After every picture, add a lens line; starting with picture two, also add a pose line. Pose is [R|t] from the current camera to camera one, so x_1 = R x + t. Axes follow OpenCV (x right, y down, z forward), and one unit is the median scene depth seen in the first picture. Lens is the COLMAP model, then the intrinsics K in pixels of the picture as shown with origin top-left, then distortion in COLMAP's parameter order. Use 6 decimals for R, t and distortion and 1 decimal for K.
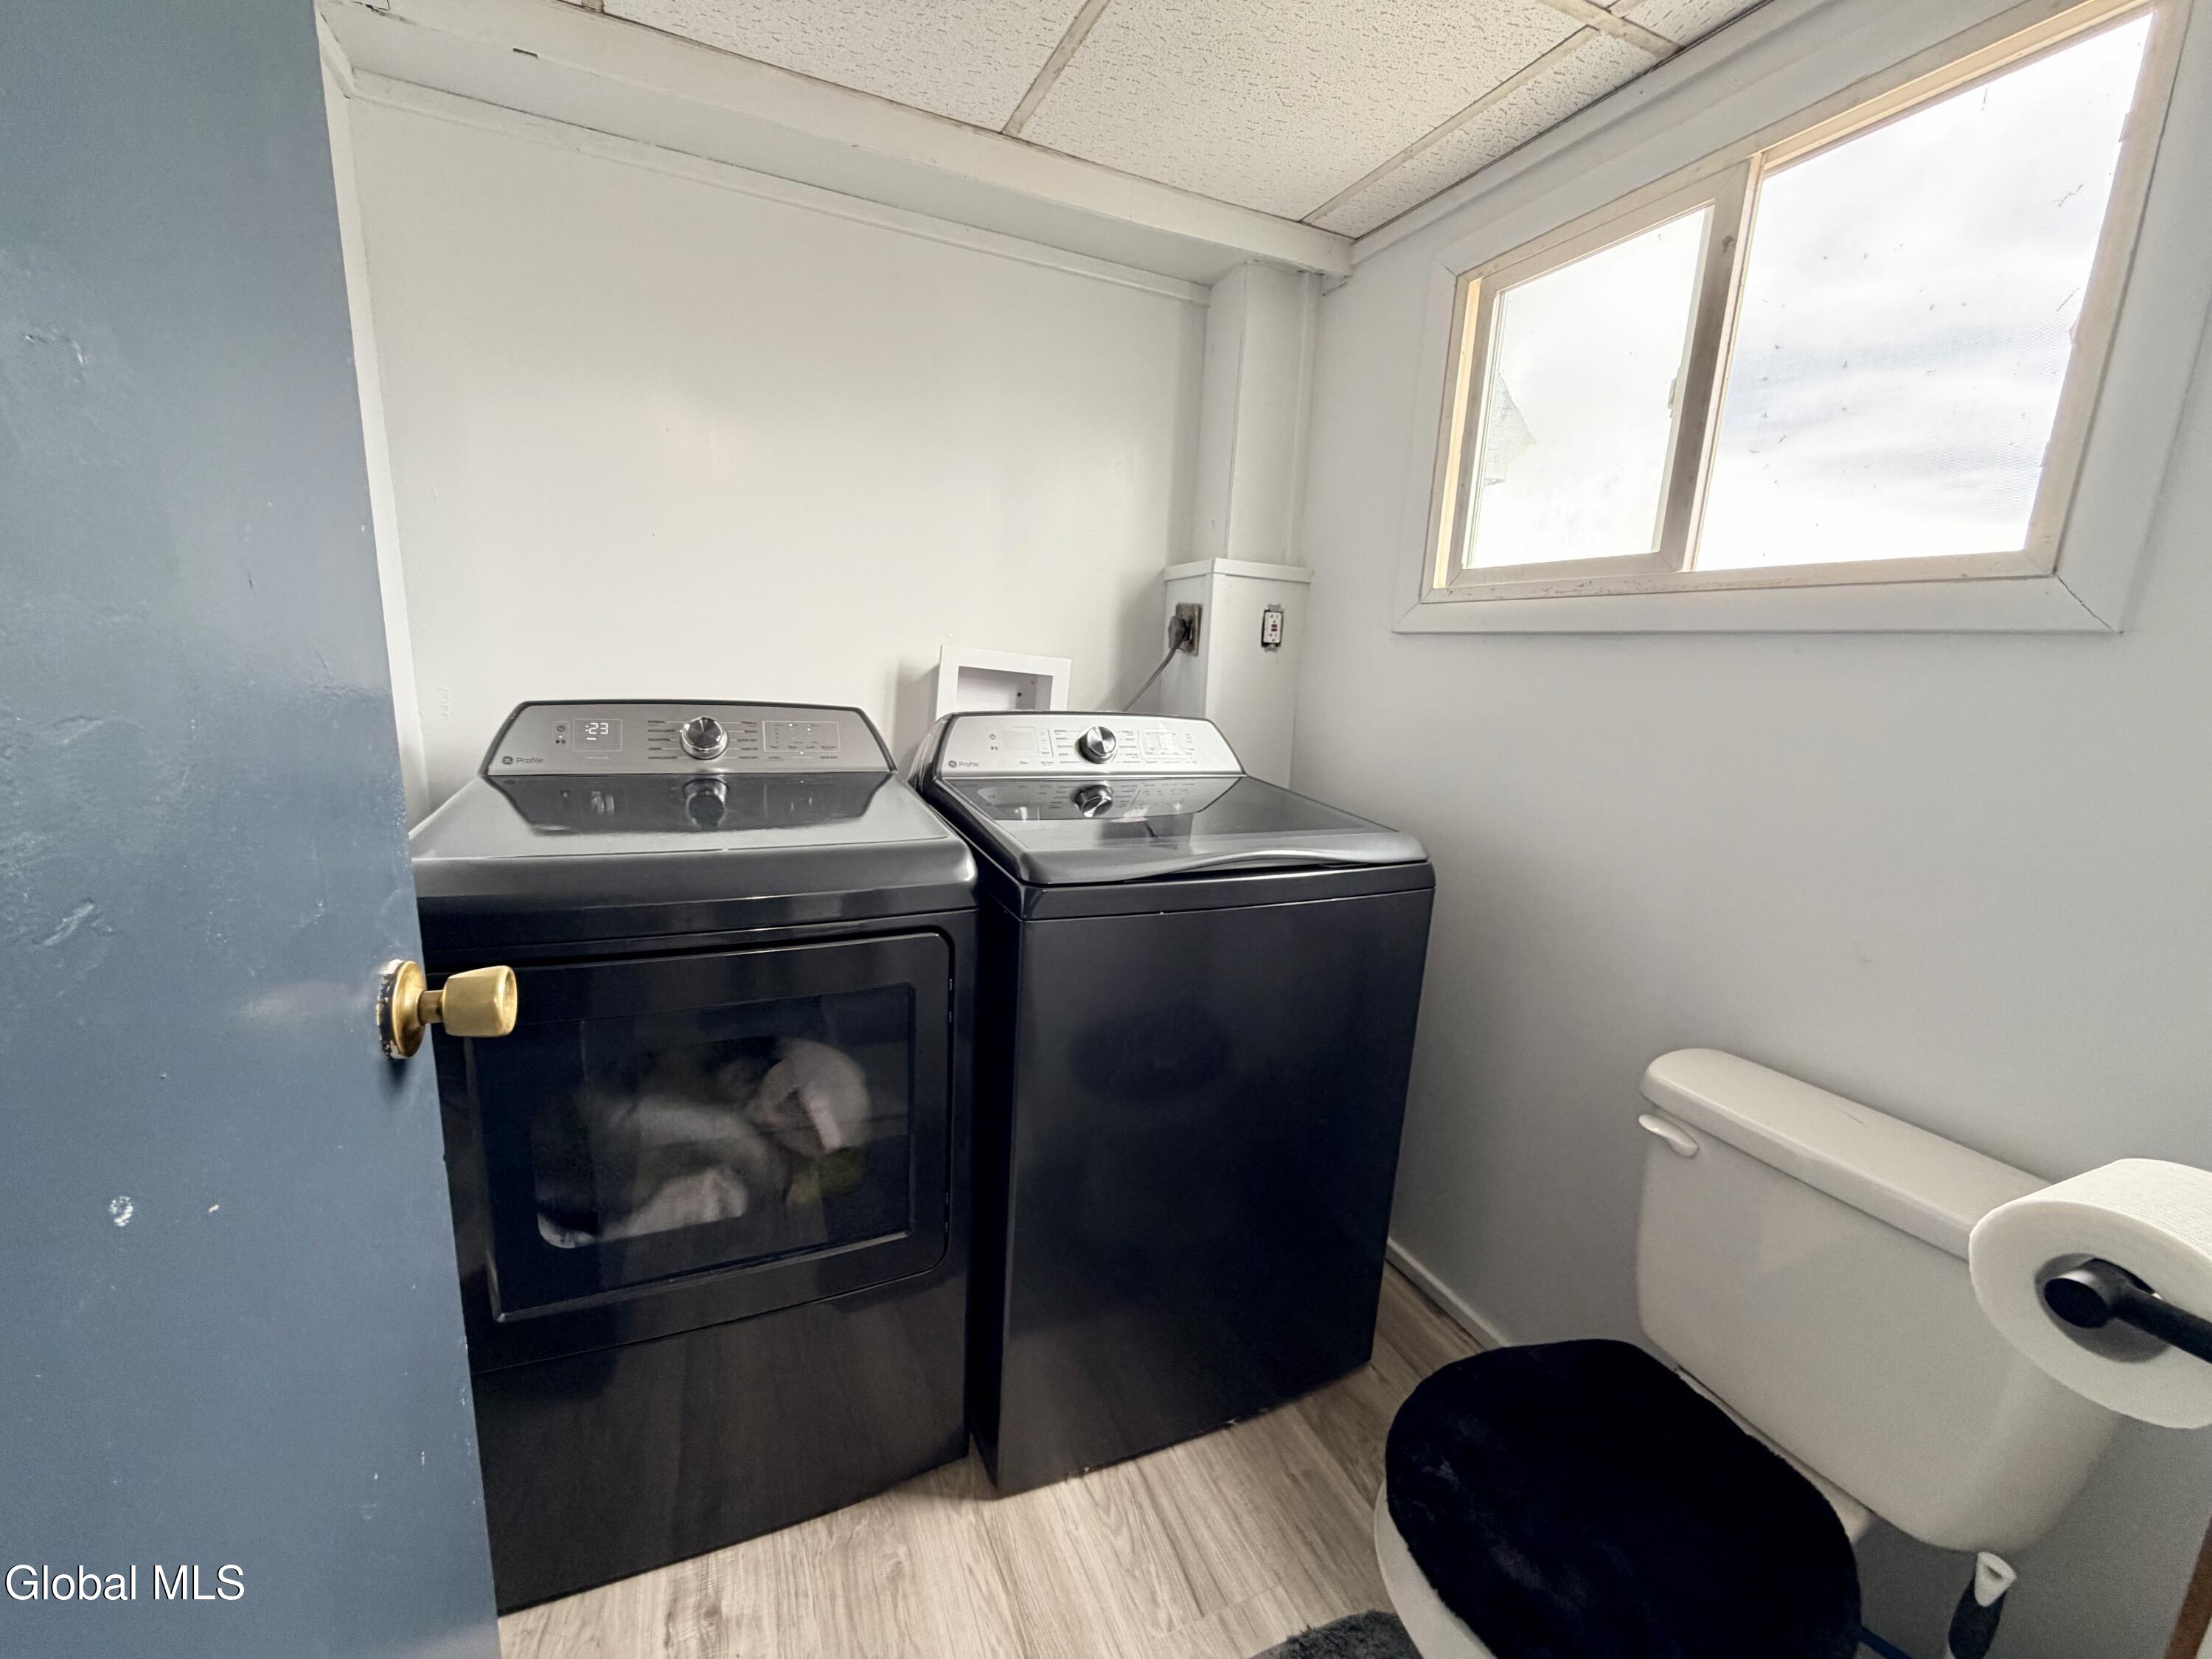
lens RADIAL K [[875.8, 0, 1096.6], [0, 875.8, 825.3], [0, 0, 1]] dist [-0.001480, 0.000047]
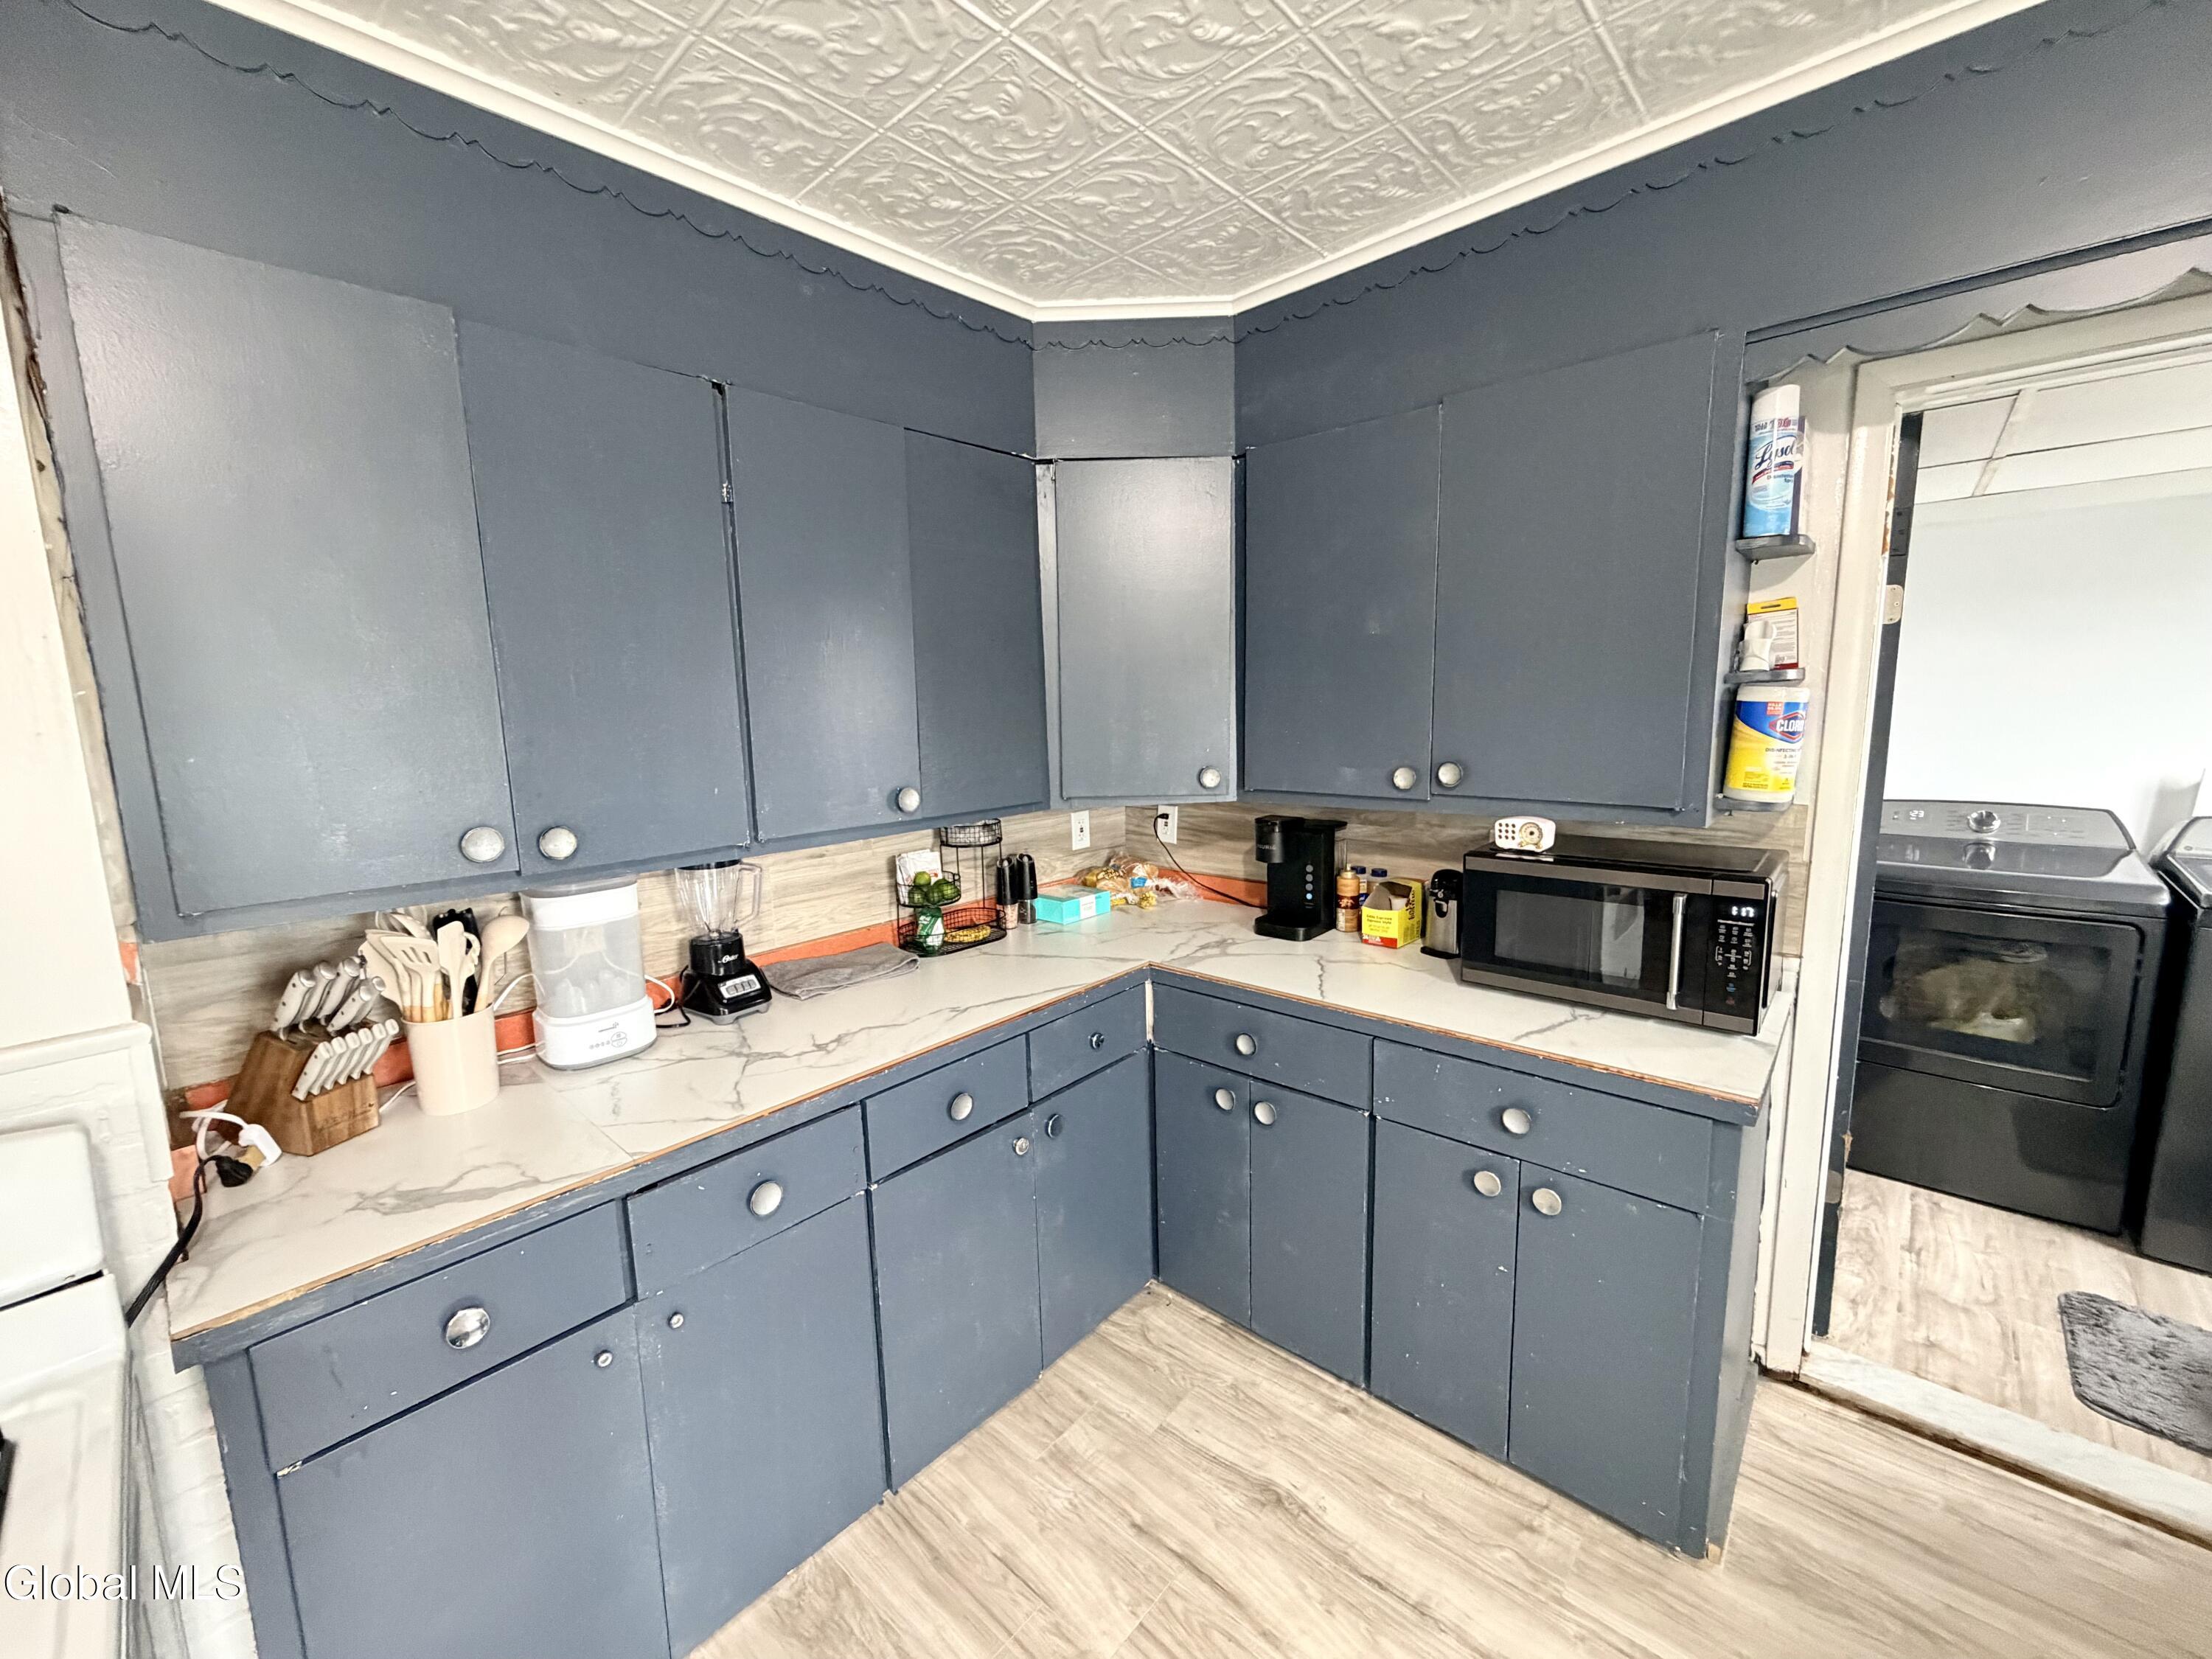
lens RADIAL K [[875.8, 0, 1096.6], [0, 875.8, 825.3], [0, 0, 1]] dist [-0.001480, 0.000047]
pose [[0.391039, 0.071659, -0.917580, 0.520477], [-0.144809, 0.989337, 0.015550, 0.152604], [0.908911, 0.126793, 0.397246, -1.451557]]
